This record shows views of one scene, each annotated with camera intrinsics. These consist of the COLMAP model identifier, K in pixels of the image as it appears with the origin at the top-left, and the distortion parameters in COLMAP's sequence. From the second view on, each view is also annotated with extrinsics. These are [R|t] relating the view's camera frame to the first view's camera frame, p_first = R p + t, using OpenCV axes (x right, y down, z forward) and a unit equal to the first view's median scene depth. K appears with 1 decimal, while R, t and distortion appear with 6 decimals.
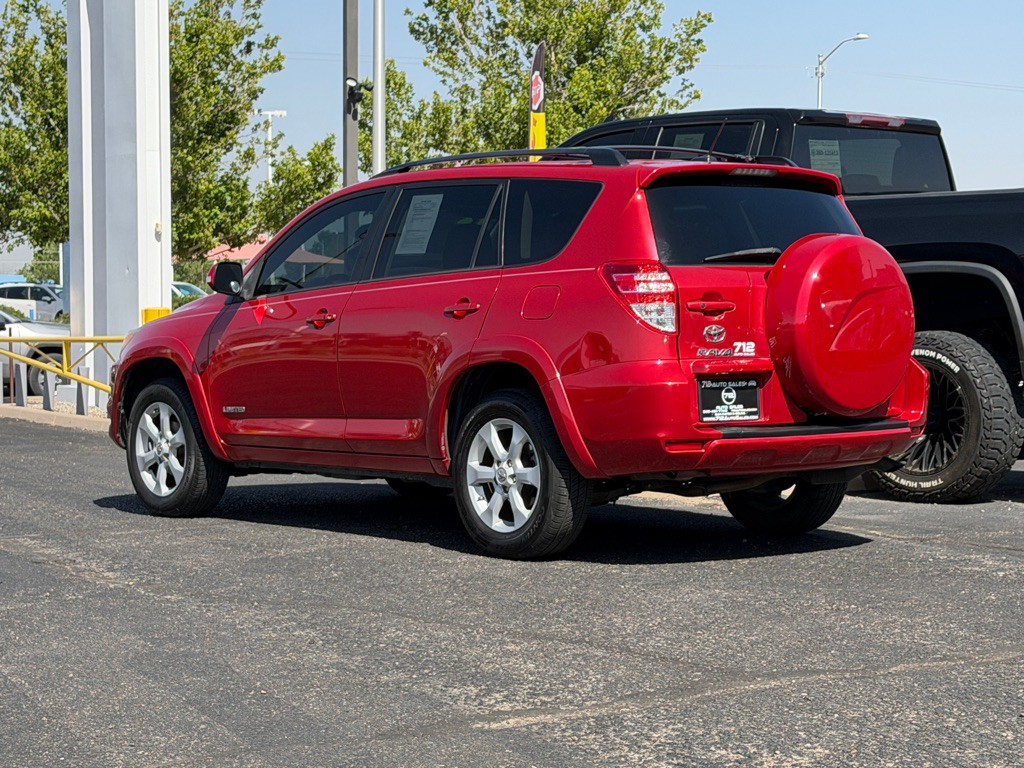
lens RADIAL K [[2261.2, 0, 511.6], [0, 2261.2, 408.7], [0, 0, 1]] dist [0.160597, 0.000000]
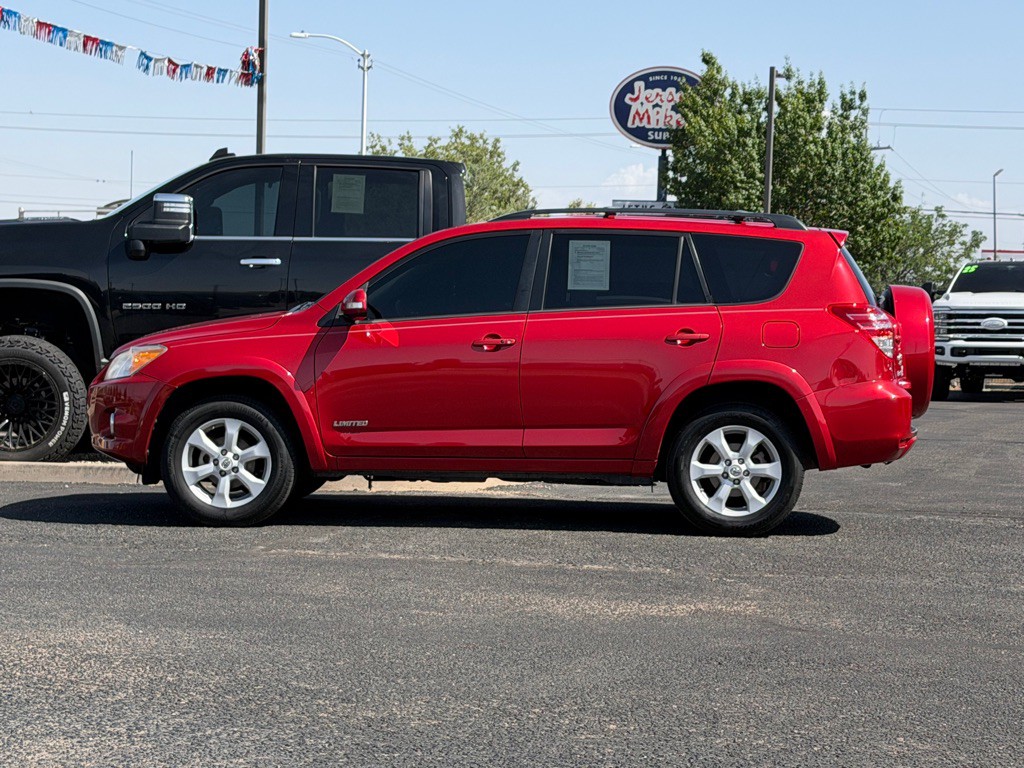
lens RADIAL K [[2261.2, 0, 510.1], [0, 2261.2, 384.6], [0, 0, 1]] dist [0.160597, 0.000000]
pose [[0.687594, -0.009533, 0.726033, -0.832696], [0.013879, 0.999904, -0.000015, -0.016761], [-0.725963, 0.010087, 0.687660, 0.185507]]
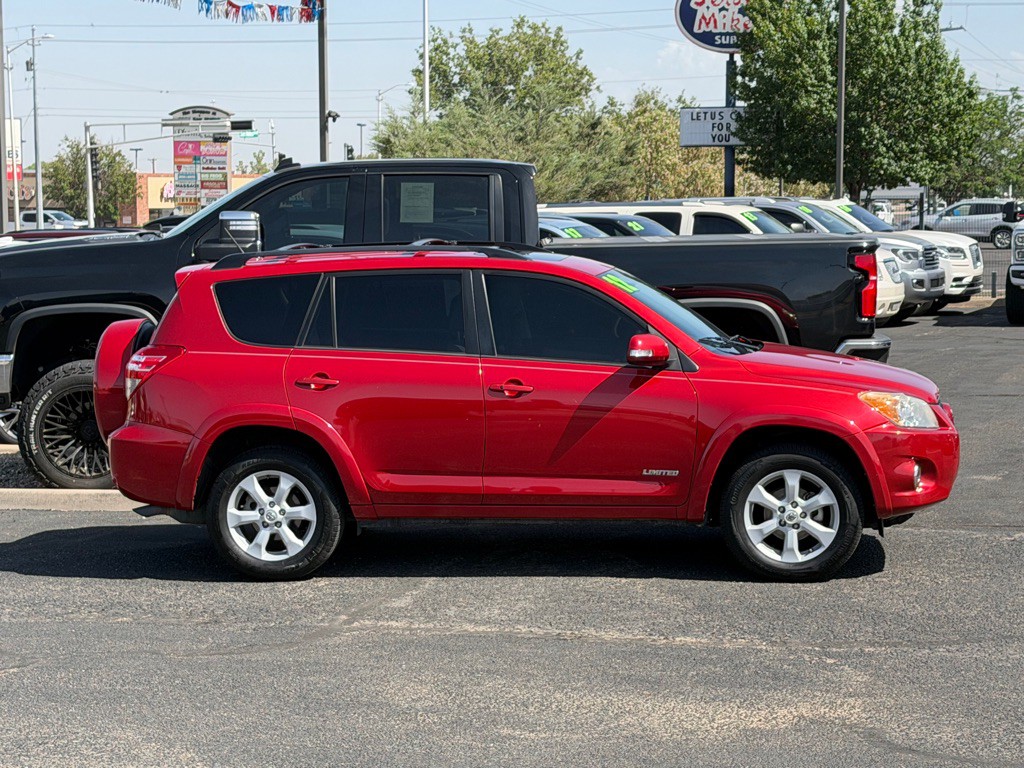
lens RADIAL K [[2261.2, 0, 493.7], [0, 2261.2, 392.6], [0, 0, 1]] dist [0.160597, 0.000000]
pose [[0.713862, -0.072197, 0.696555, -0.810088], [0.048351, 0.997379, 0.053825, -0.090964], [-0.698615, -0.004744, 0.715482, 0.209798]]
